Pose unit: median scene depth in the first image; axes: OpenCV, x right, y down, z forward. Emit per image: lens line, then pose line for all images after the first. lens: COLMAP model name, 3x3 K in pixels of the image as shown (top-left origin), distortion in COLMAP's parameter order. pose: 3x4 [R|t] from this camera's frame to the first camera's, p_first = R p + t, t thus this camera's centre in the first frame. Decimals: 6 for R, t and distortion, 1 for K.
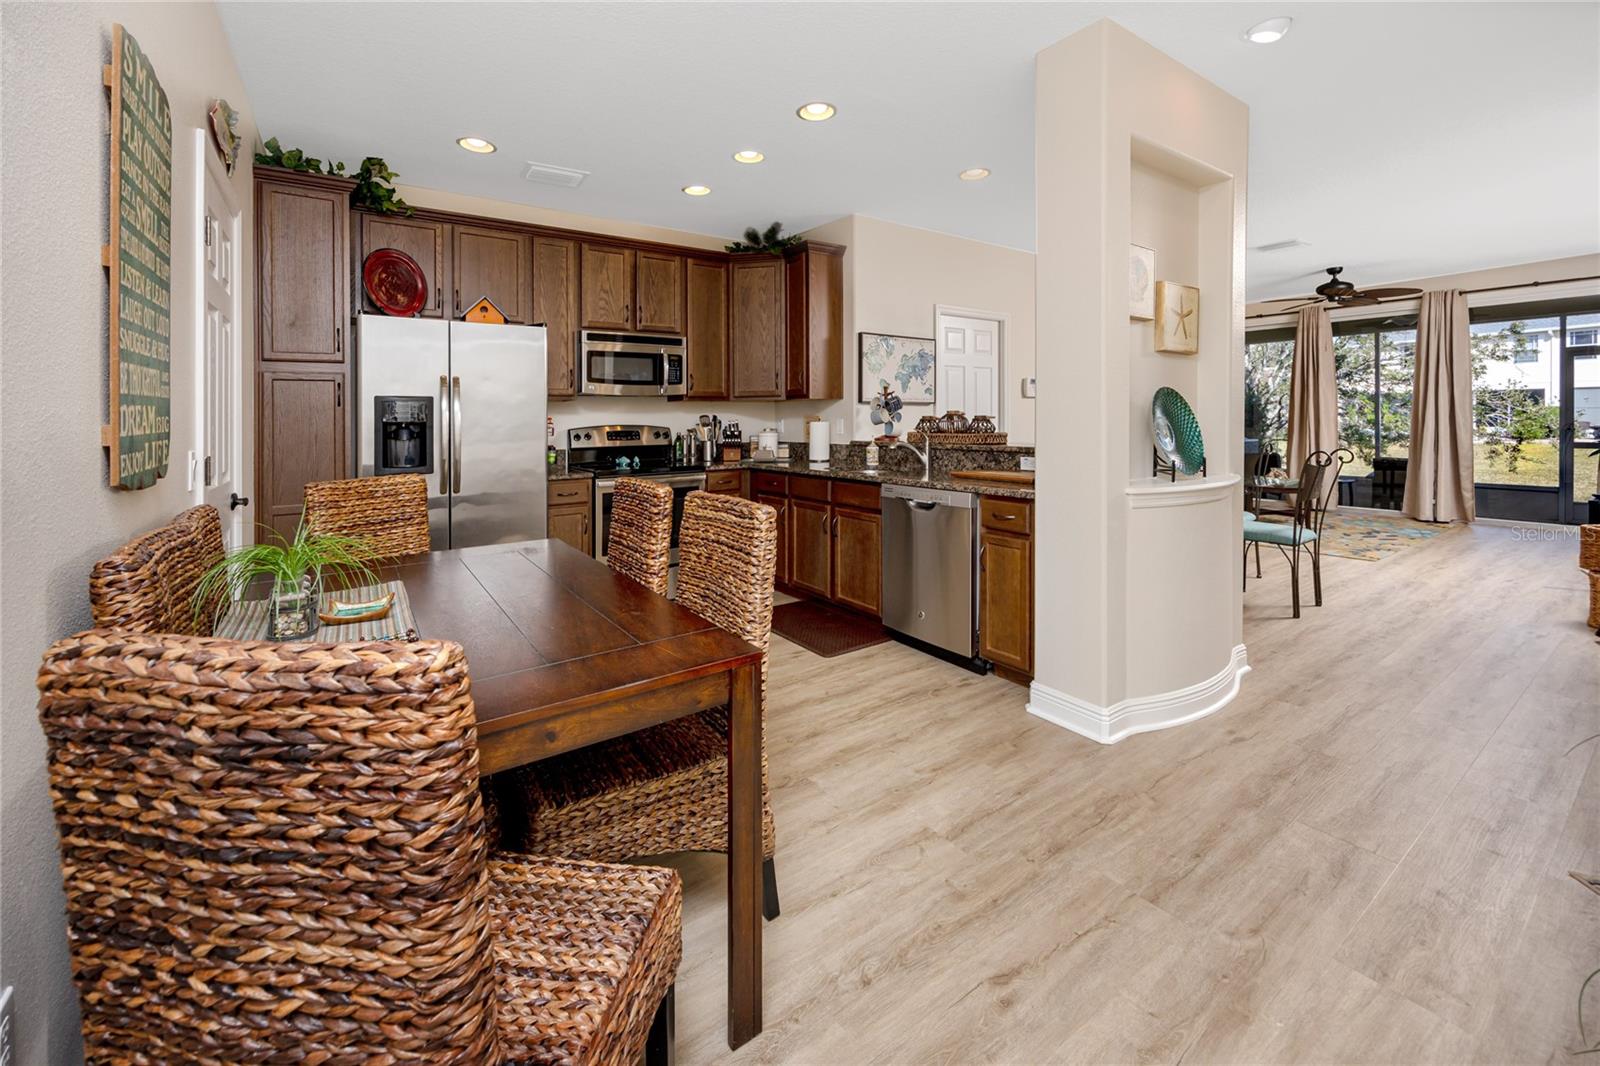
lens RADIAL K [[697.4, 0, 795.3], [0, 697.4, 414.9], [0, 0, 1]] dist [0.037280, -0.000938]
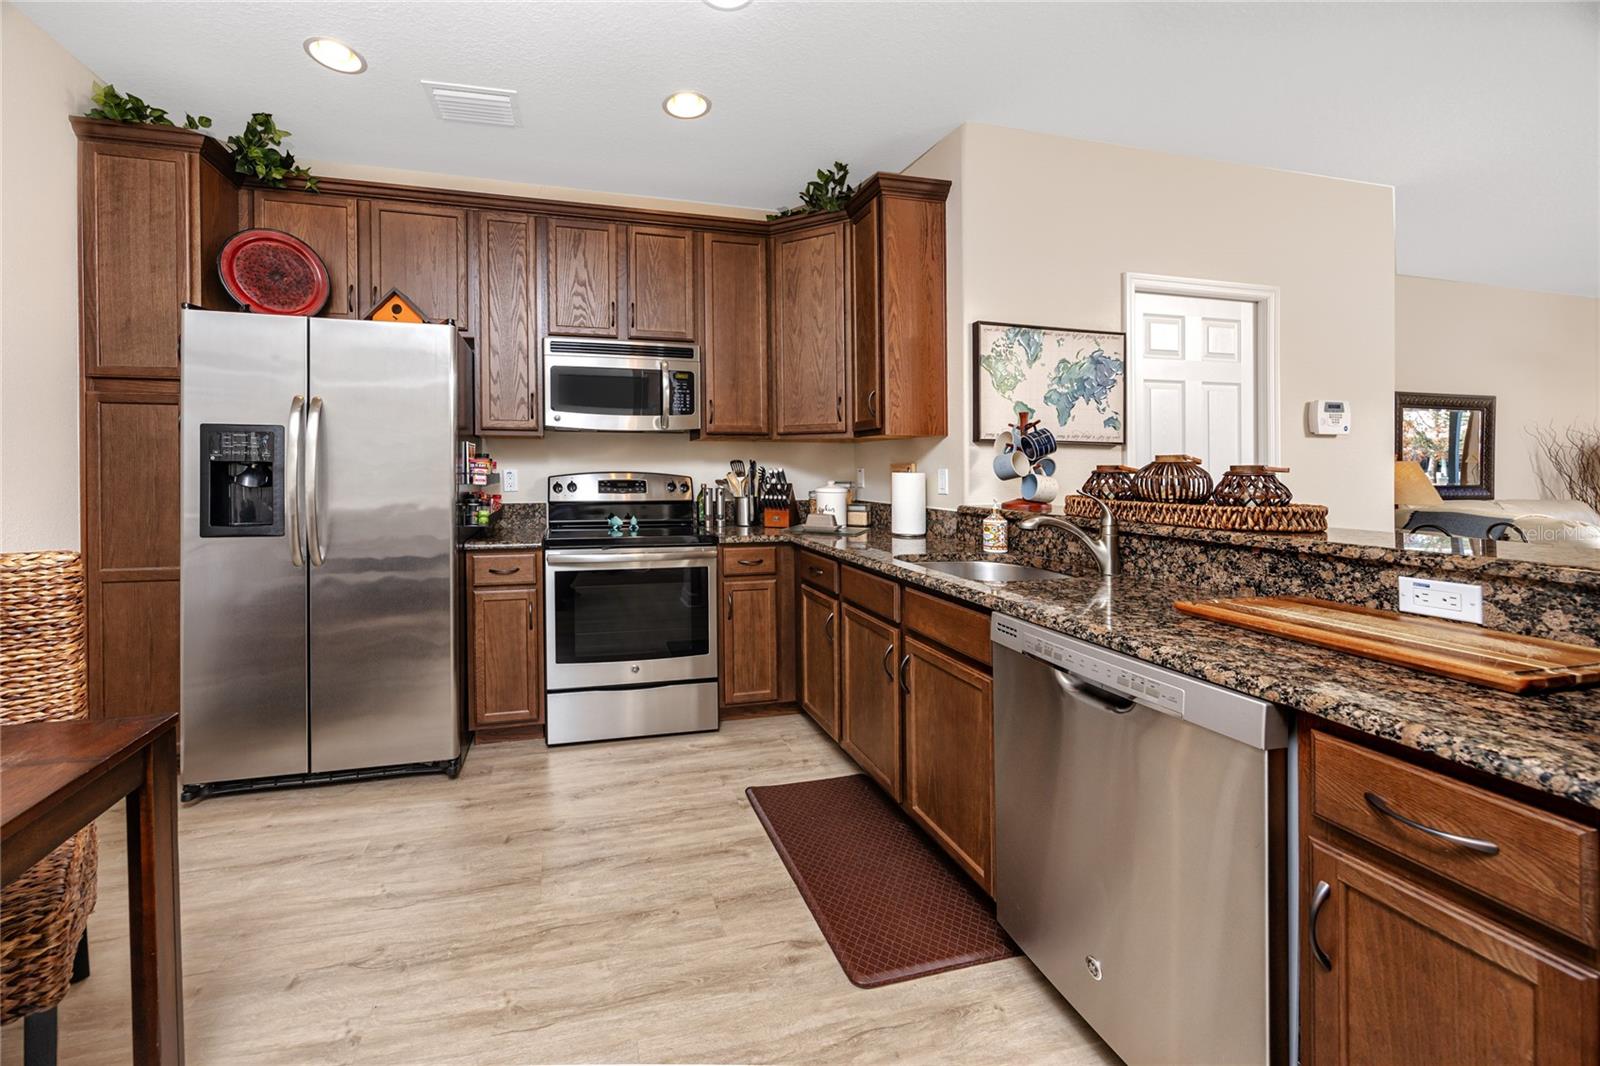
lens RADIAL K [[640.7, 0, 705.0], [0, 640.7, 441.5], [0, 0, 1]] dist [0.004126, -0.000299]
pose [[0.929288, 0.000906, -0.369355, 0.081081], [-0.014600, 0.999306, -0.034281, 0.004443], [0.369068, 0.037249, 0.928656, 0.419047]]
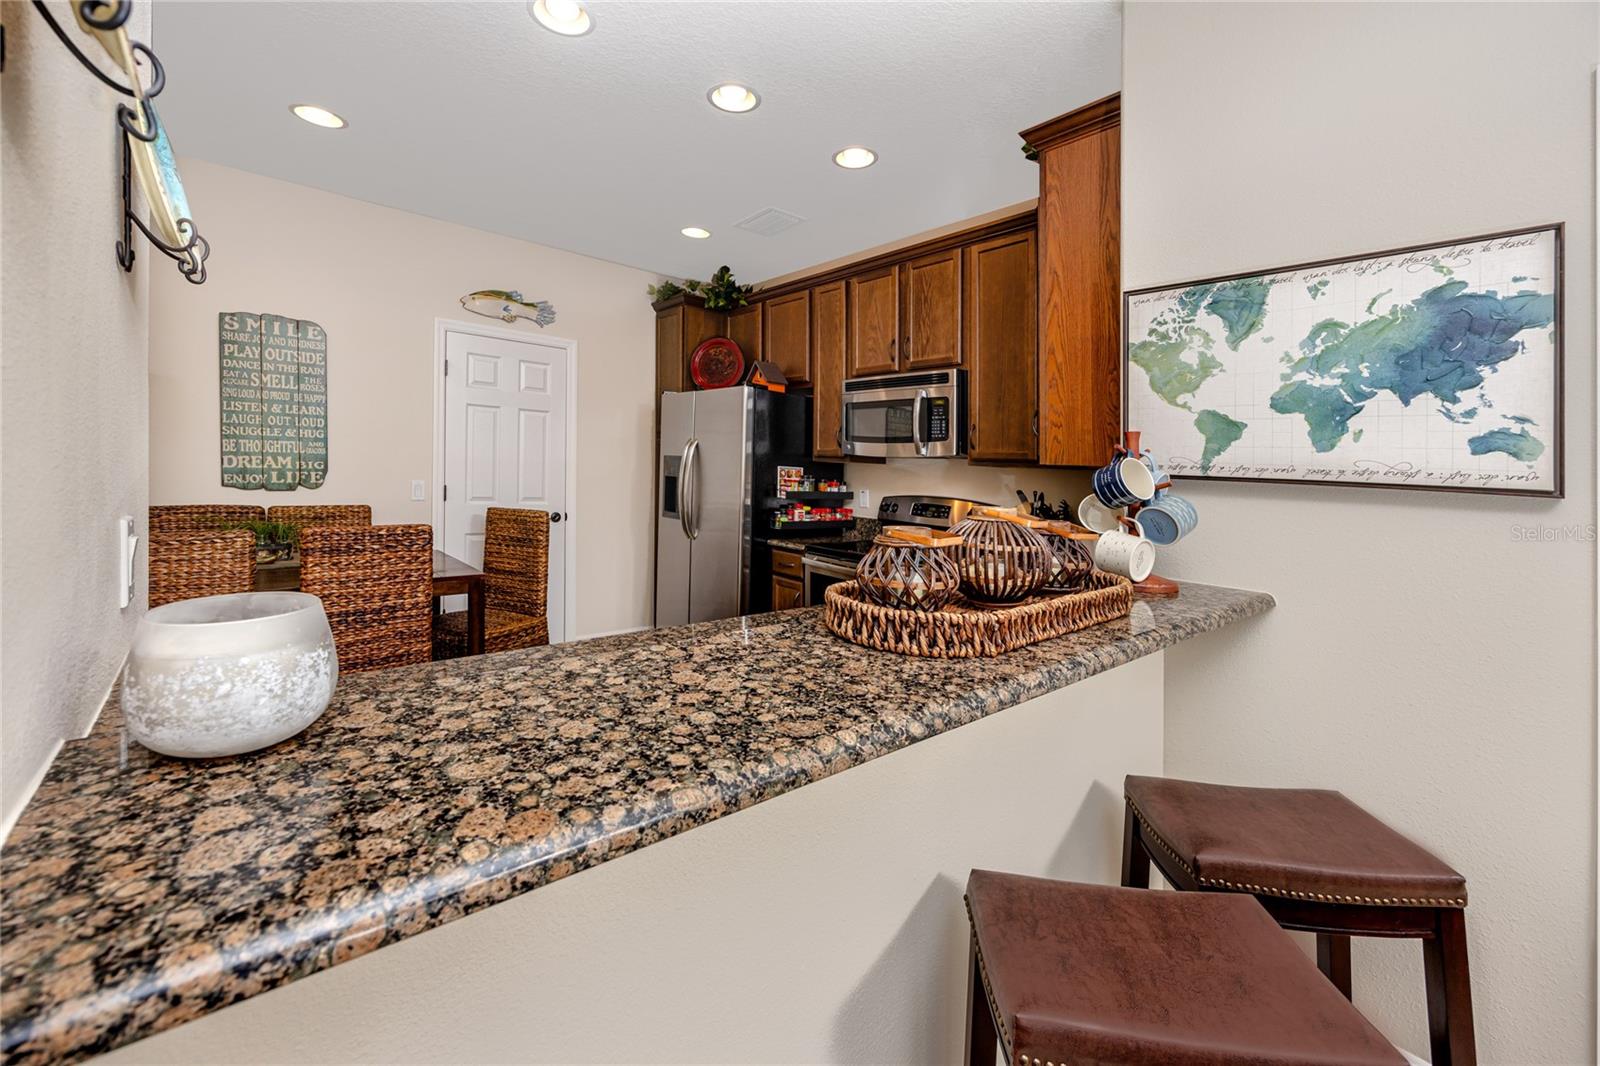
lens RADIAL K [[640.7, 0, 774.1], [0, 640.7, 470.7], [0, 0, 1]] dist [0.004126, -0.000299]
pose [[0.086923, 0.021416, -0.995985, 0.430213], [-0.037334, 0.999137, 0.018225, -0.020201], [0.995515, 0.035600, 0.087647, 0.781488]]
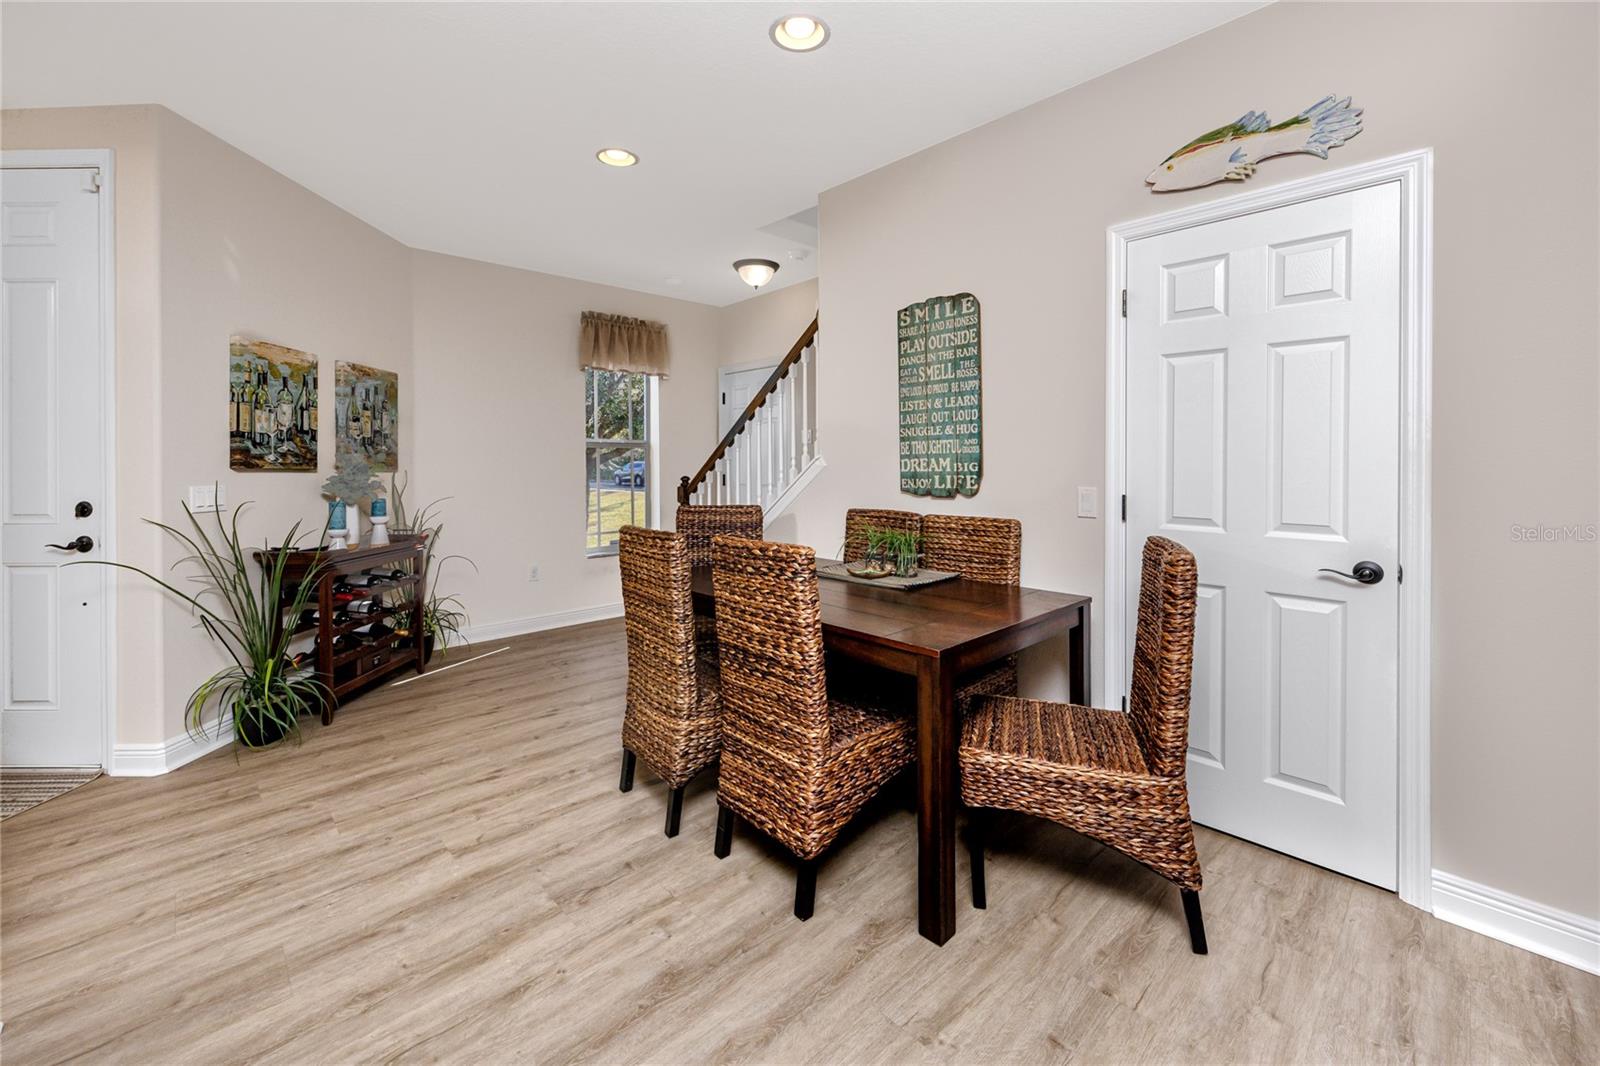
lens RADIAL K [[640.7, 0, 827.1], [0, 640.7, 490.3], [0, 0, 1]] dist [0.004126, -0.000299]
pose [[-0.980606, 0.015313, -0.195391, -0.075823], [0.009013, 0.999412, 0.033094, 0.005882], [0.195783, 0.030692, -0.980167, 0.877901]]
